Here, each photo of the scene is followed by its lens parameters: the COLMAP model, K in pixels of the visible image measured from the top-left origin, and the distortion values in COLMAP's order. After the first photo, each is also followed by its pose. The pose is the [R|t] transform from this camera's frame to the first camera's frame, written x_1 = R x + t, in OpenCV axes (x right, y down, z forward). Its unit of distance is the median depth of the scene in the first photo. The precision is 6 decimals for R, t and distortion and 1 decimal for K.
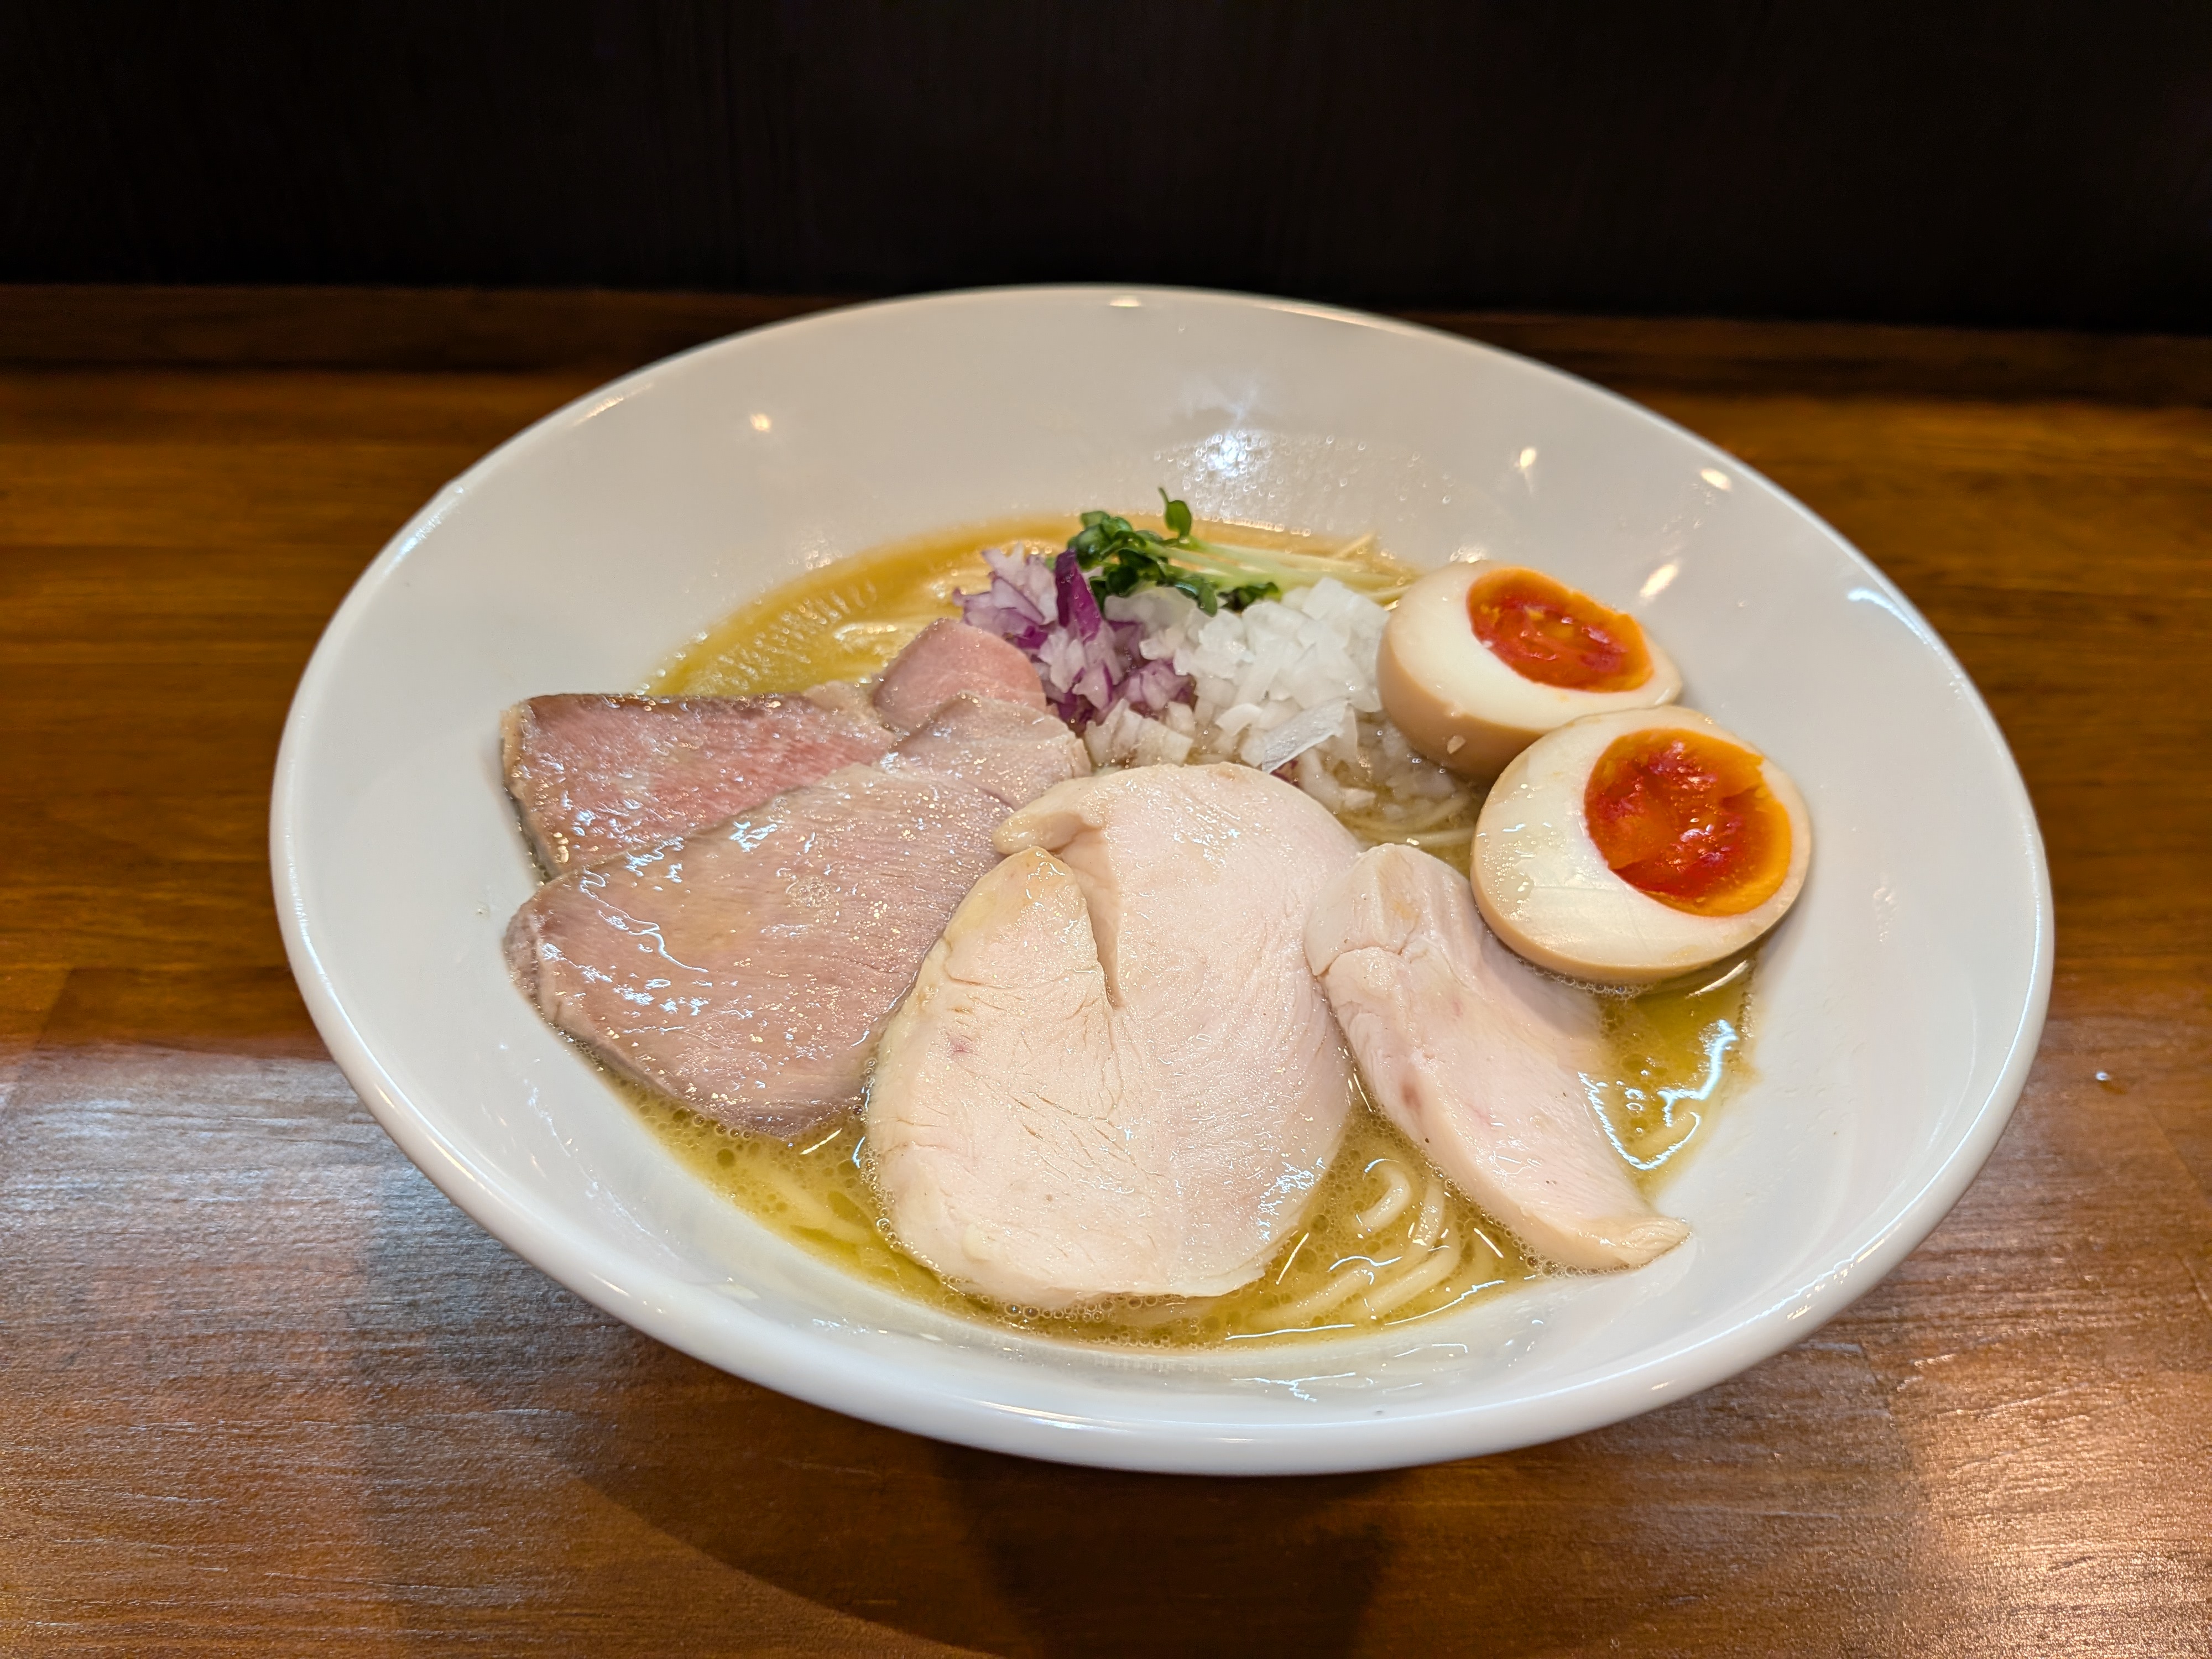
lens RADIAL K [[1545.1, 0, 1186.7], [0, 1545.1, 828.3], [0, 0, 1]] dist [-0.027128, 0.000614]
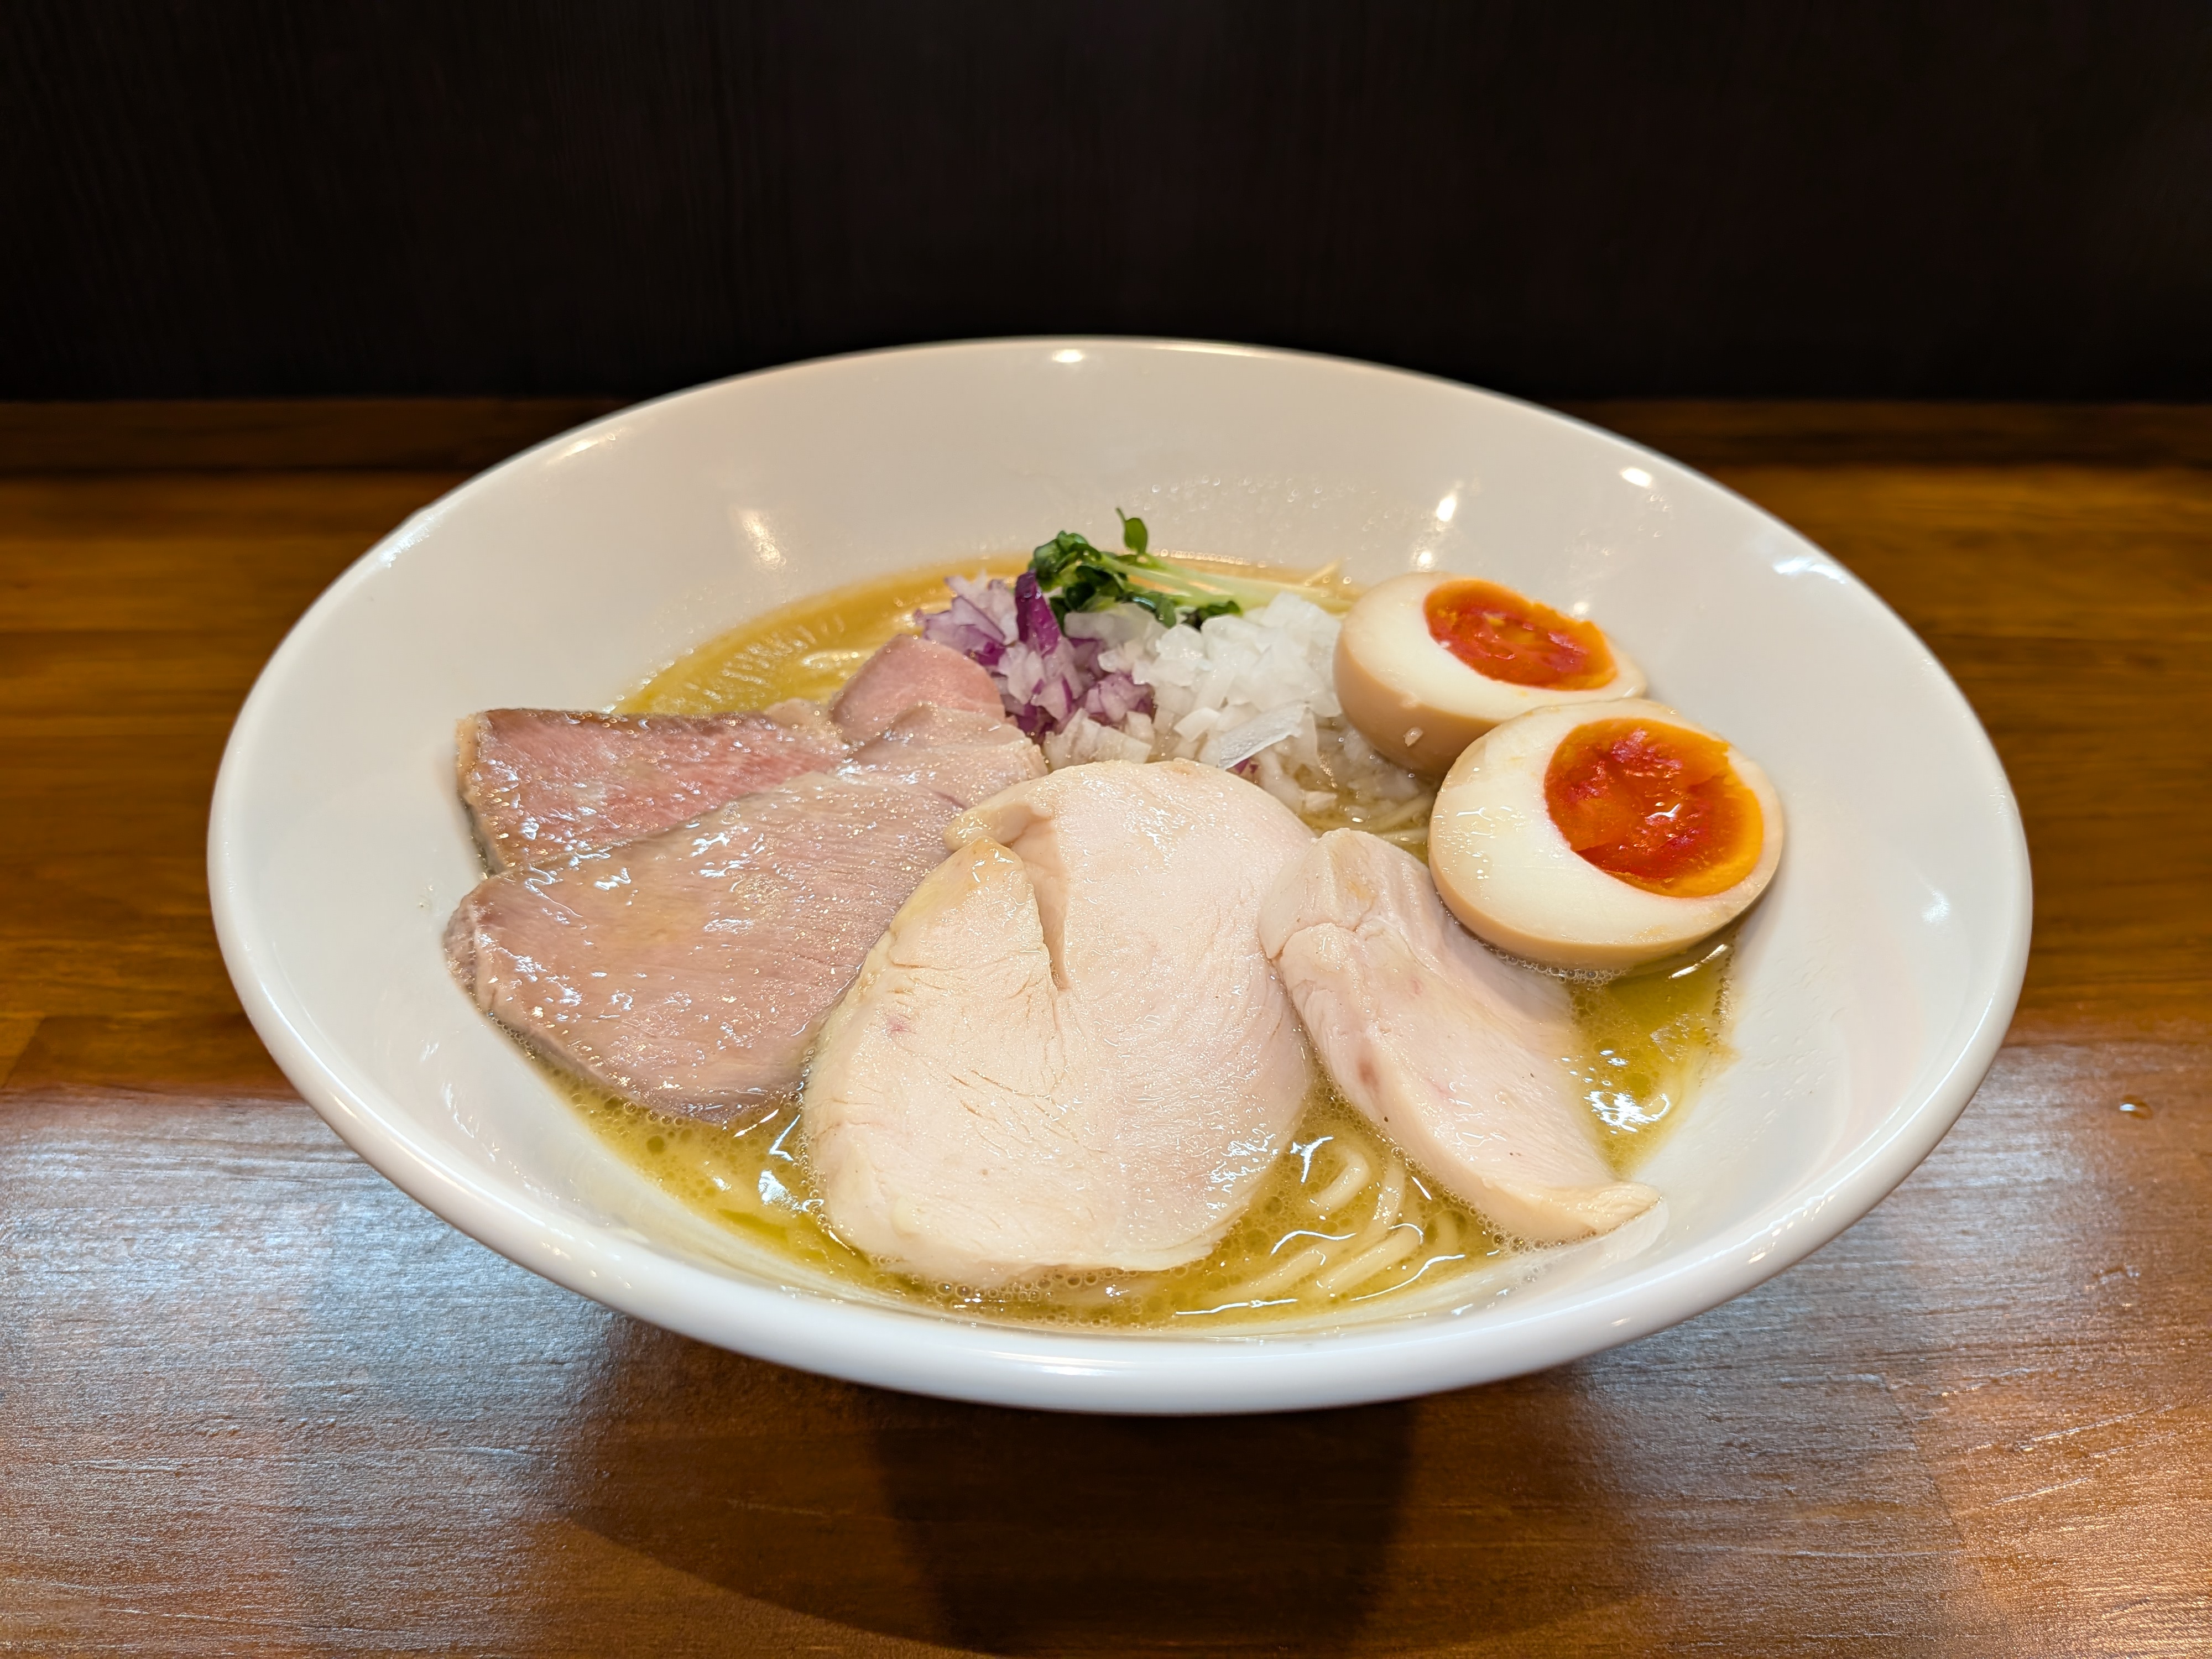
lens RADIAL K [[1537.6, 0, 1170.6], [0, 1537.6, 786.6], [0, 0, 1]] dist [-0.022364, -0.008772]
pose [[0.999317, -0.024342, -0.027805, 0.046767], [0.020817, 0.992471, -0.120695, 0.095181], [0.030534, 0.120033, 0.992300, 0.023322]]
